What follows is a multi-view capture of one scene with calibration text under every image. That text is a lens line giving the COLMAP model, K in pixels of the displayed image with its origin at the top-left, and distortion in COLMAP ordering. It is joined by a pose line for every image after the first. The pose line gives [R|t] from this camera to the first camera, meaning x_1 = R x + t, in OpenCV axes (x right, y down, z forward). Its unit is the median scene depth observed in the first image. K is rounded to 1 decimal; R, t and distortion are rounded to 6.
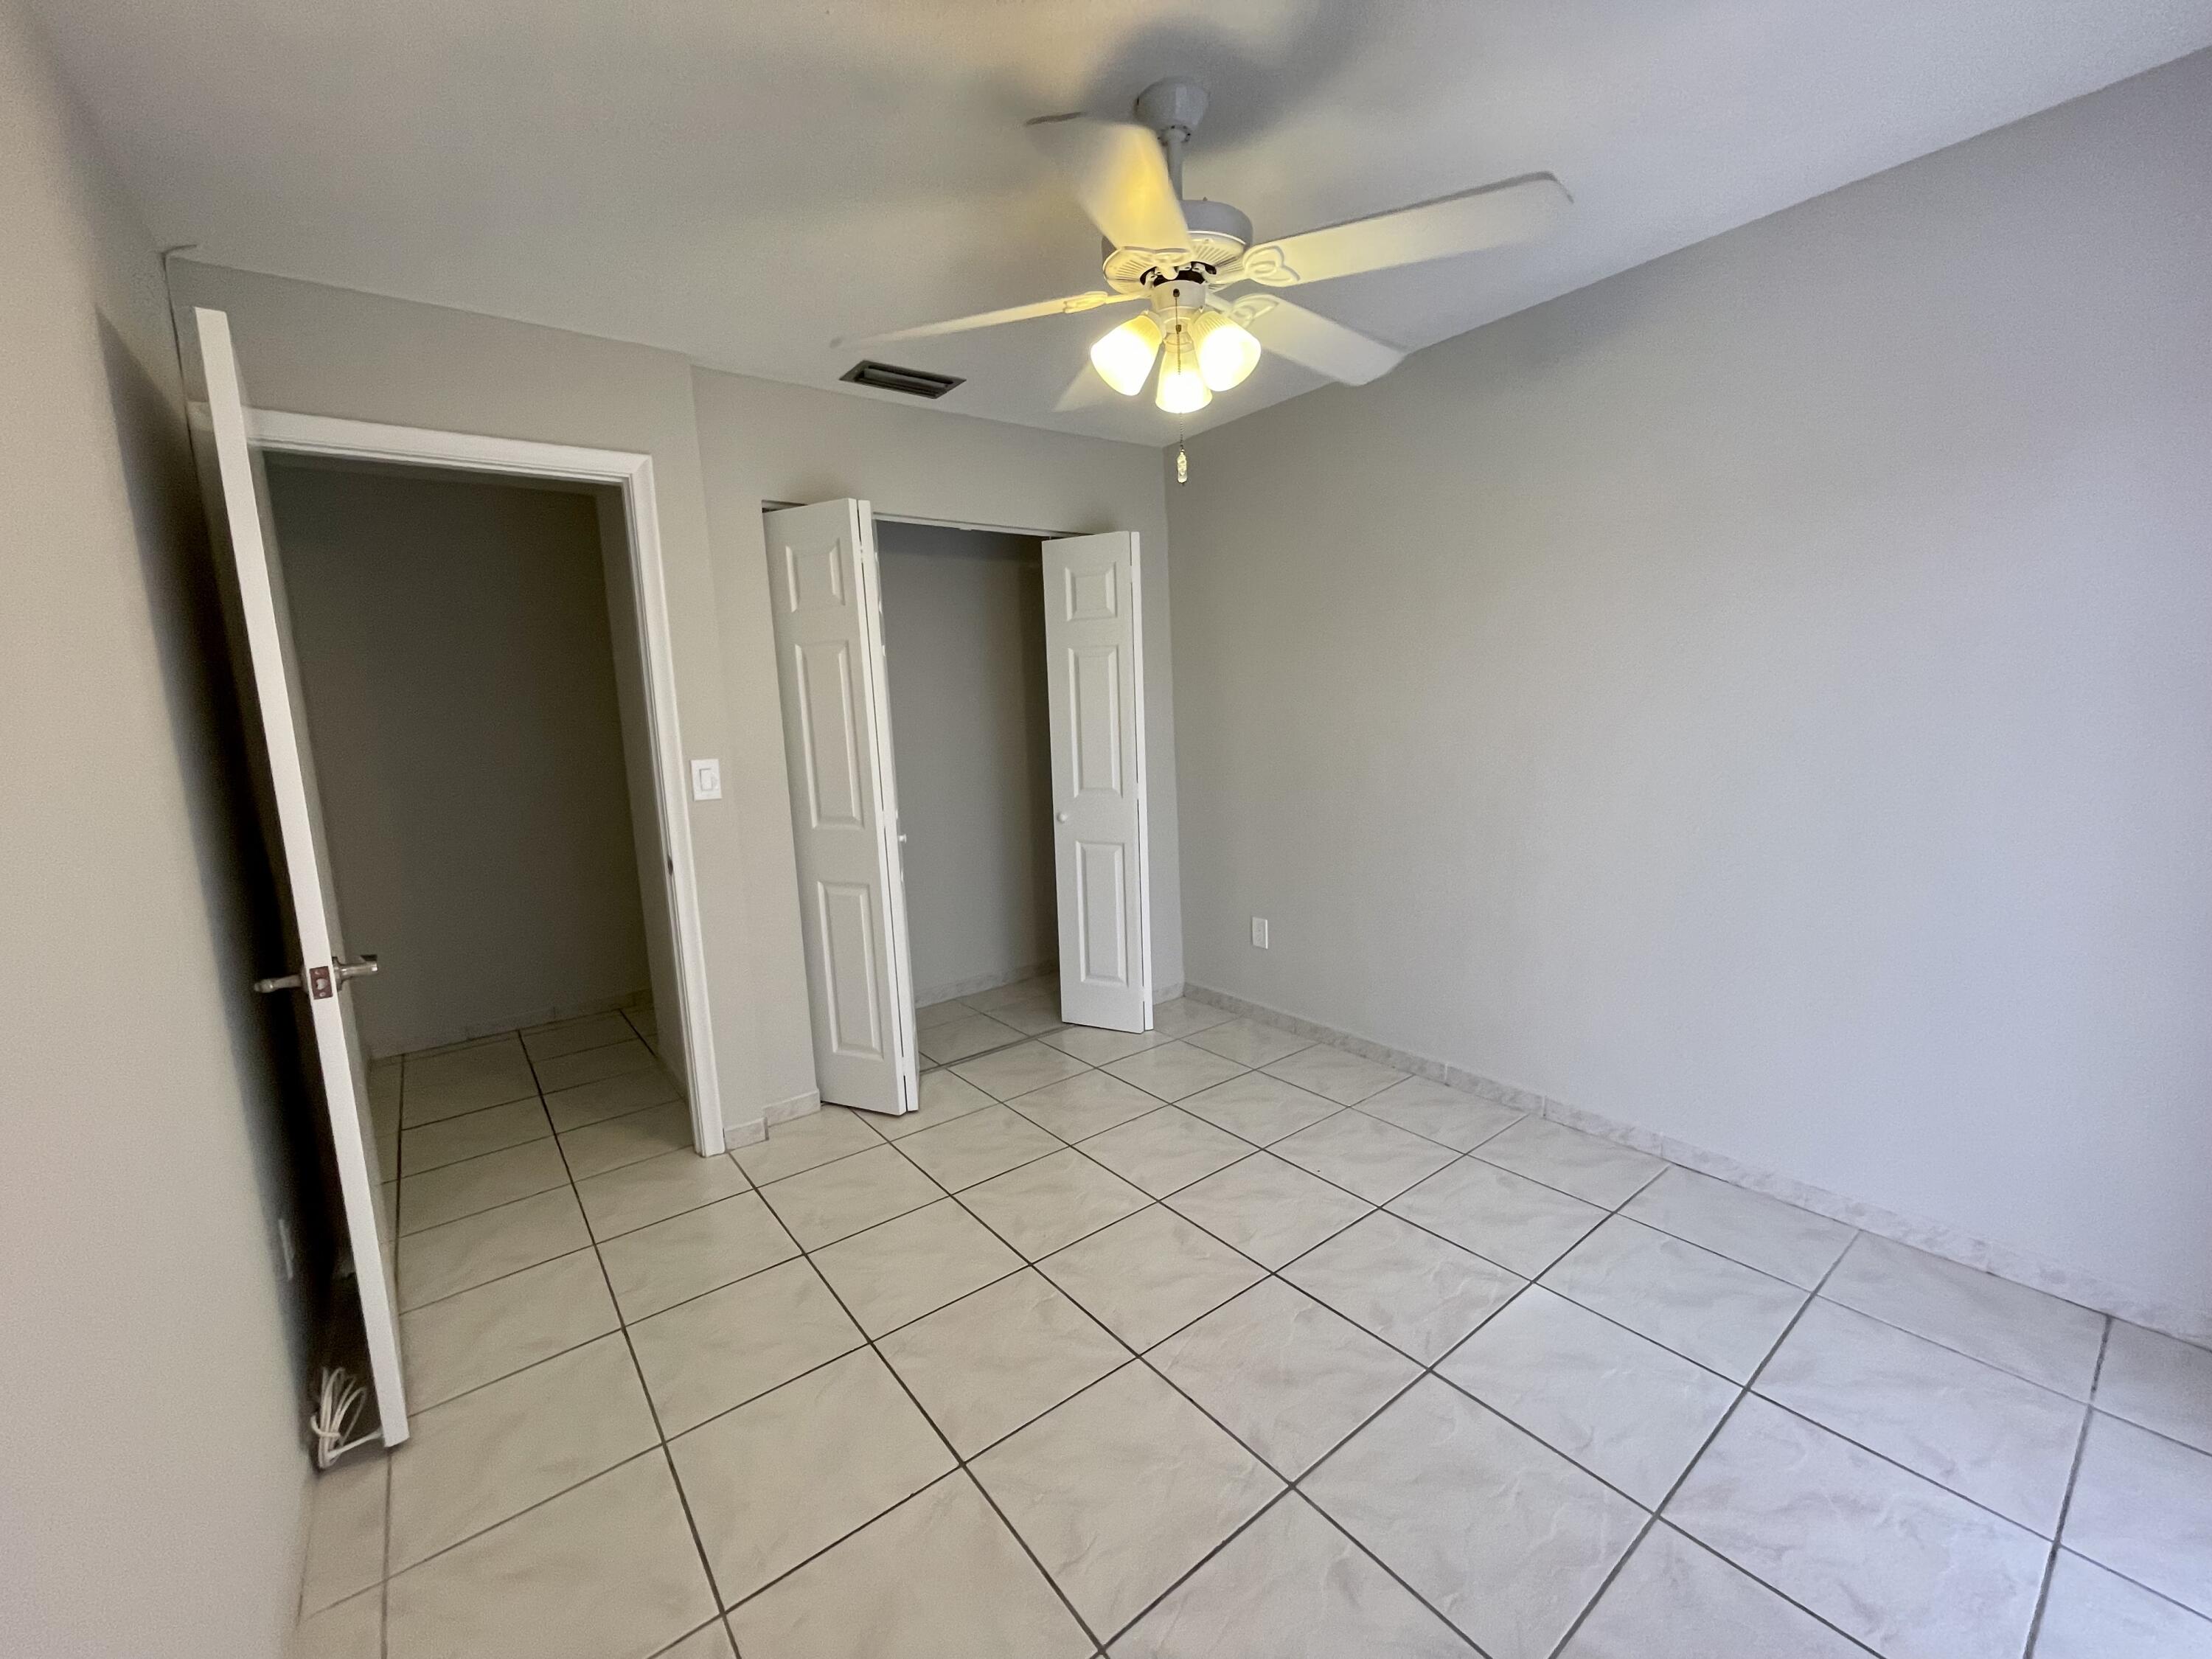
lens RADIAL K [[892.2, 0, 1112.0], [0, 892.2, 827.7], [0, 0, 1]] dist [0.001433, 0.000310]
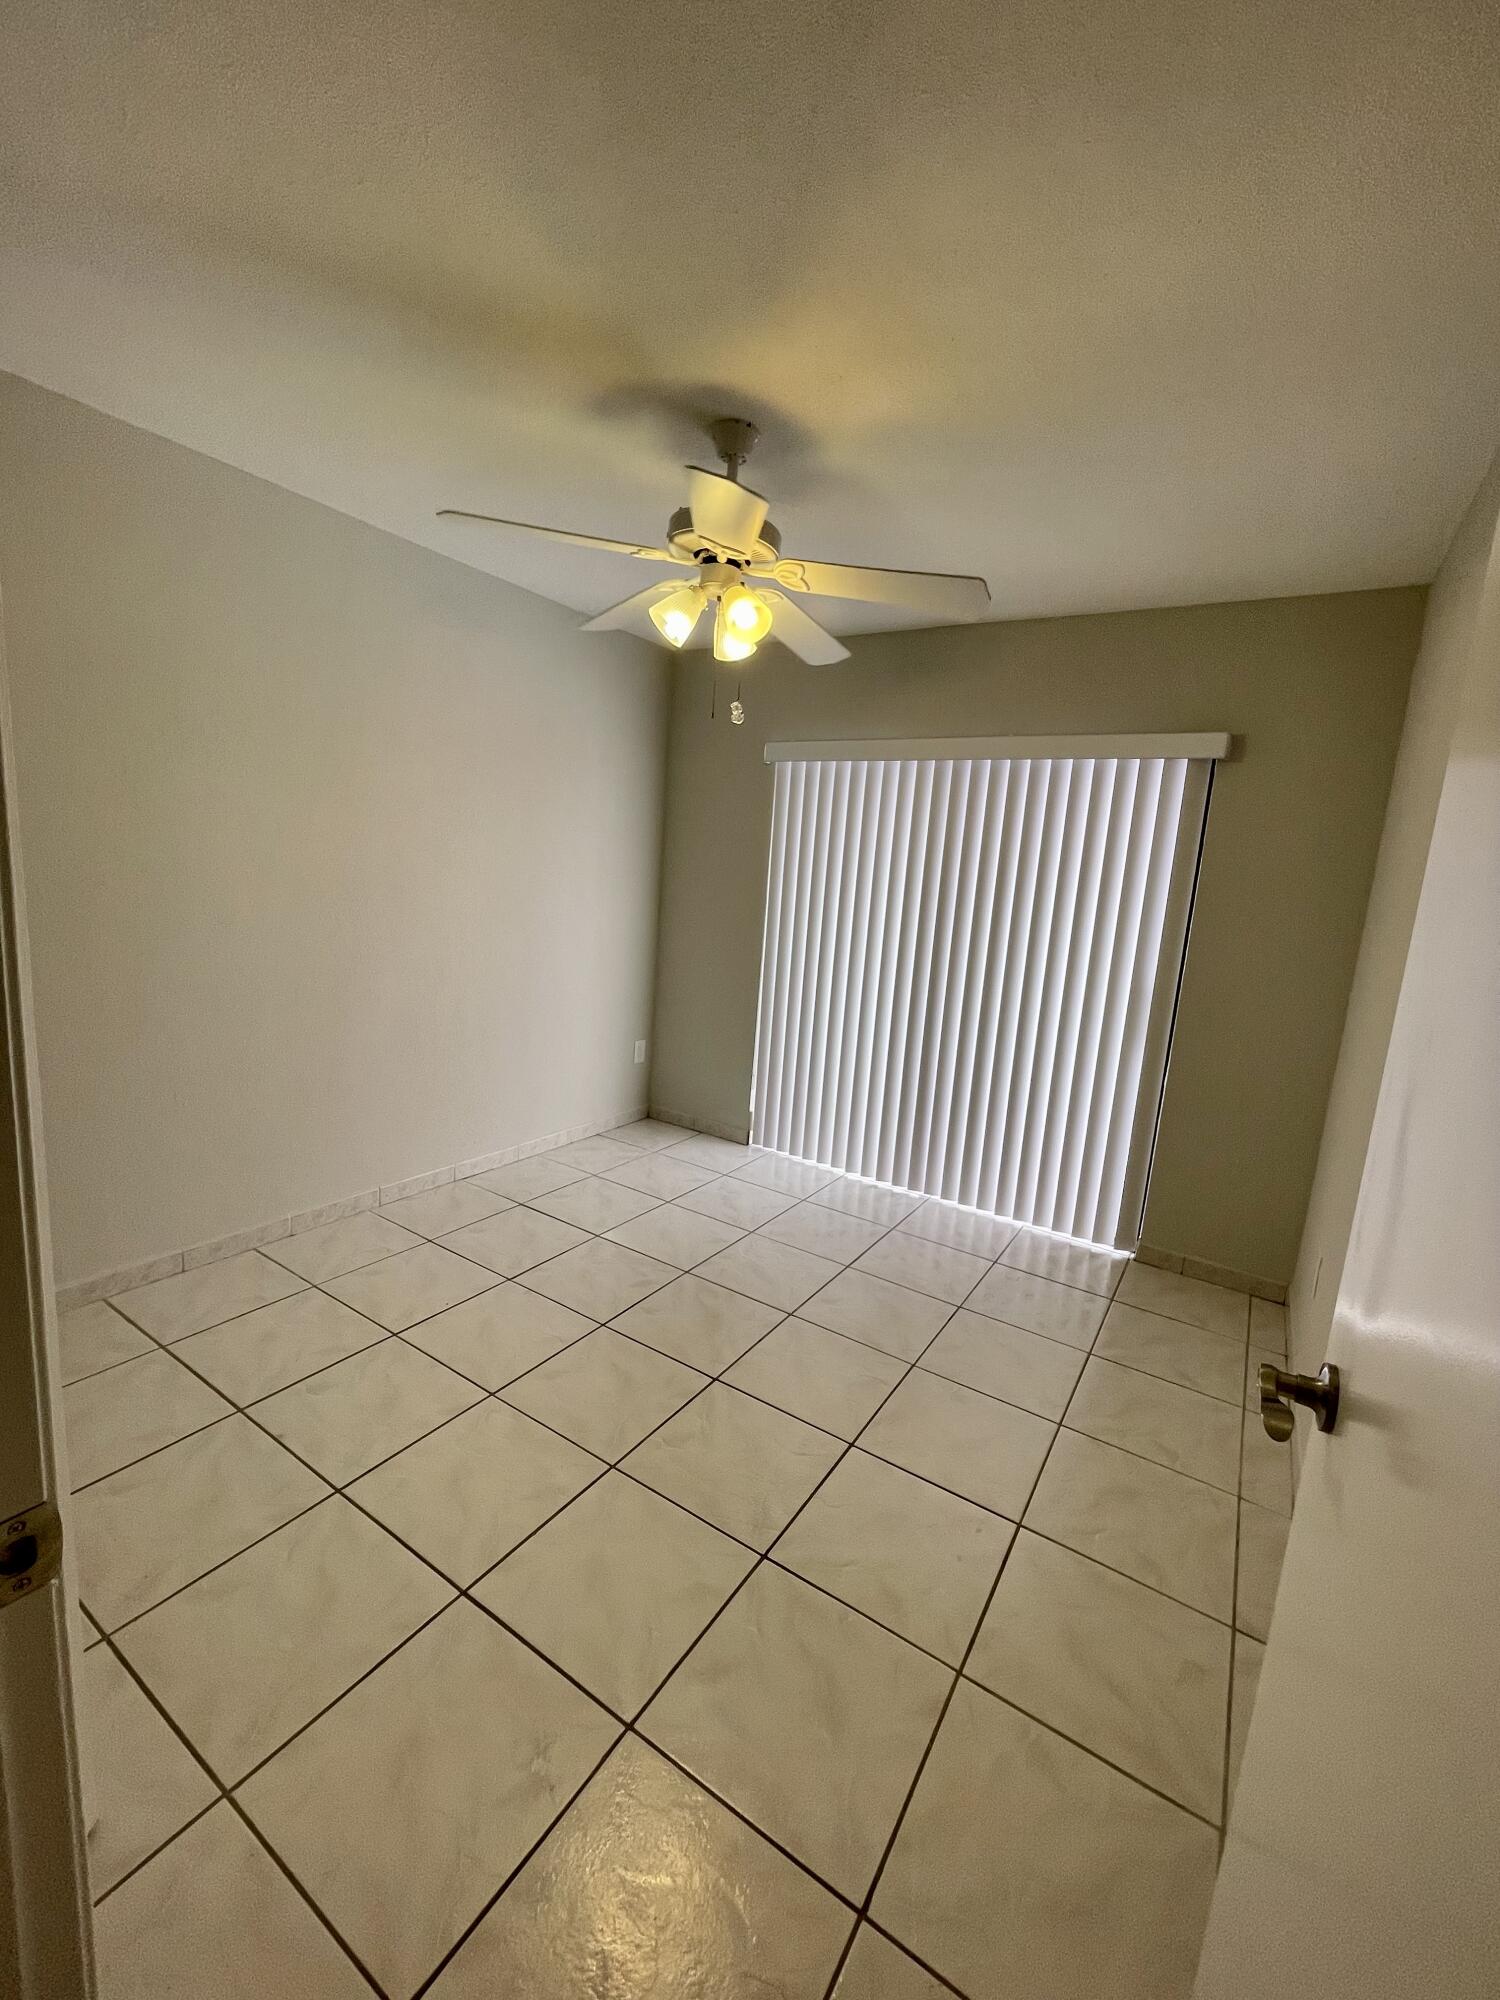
lens RADIAL K [[806.7, 0, 755.4], [0, 806.7, 1002.6], [0, 0, 1]] dist [0.001433, 0.000310]
pose [[-0.329715, -0.137022, 0.934084, -0.832545], [0.078204, 0.982047, 0.171662, -0.120480], [-0.940836, 0.129649, -0.313080, 1.015057]]
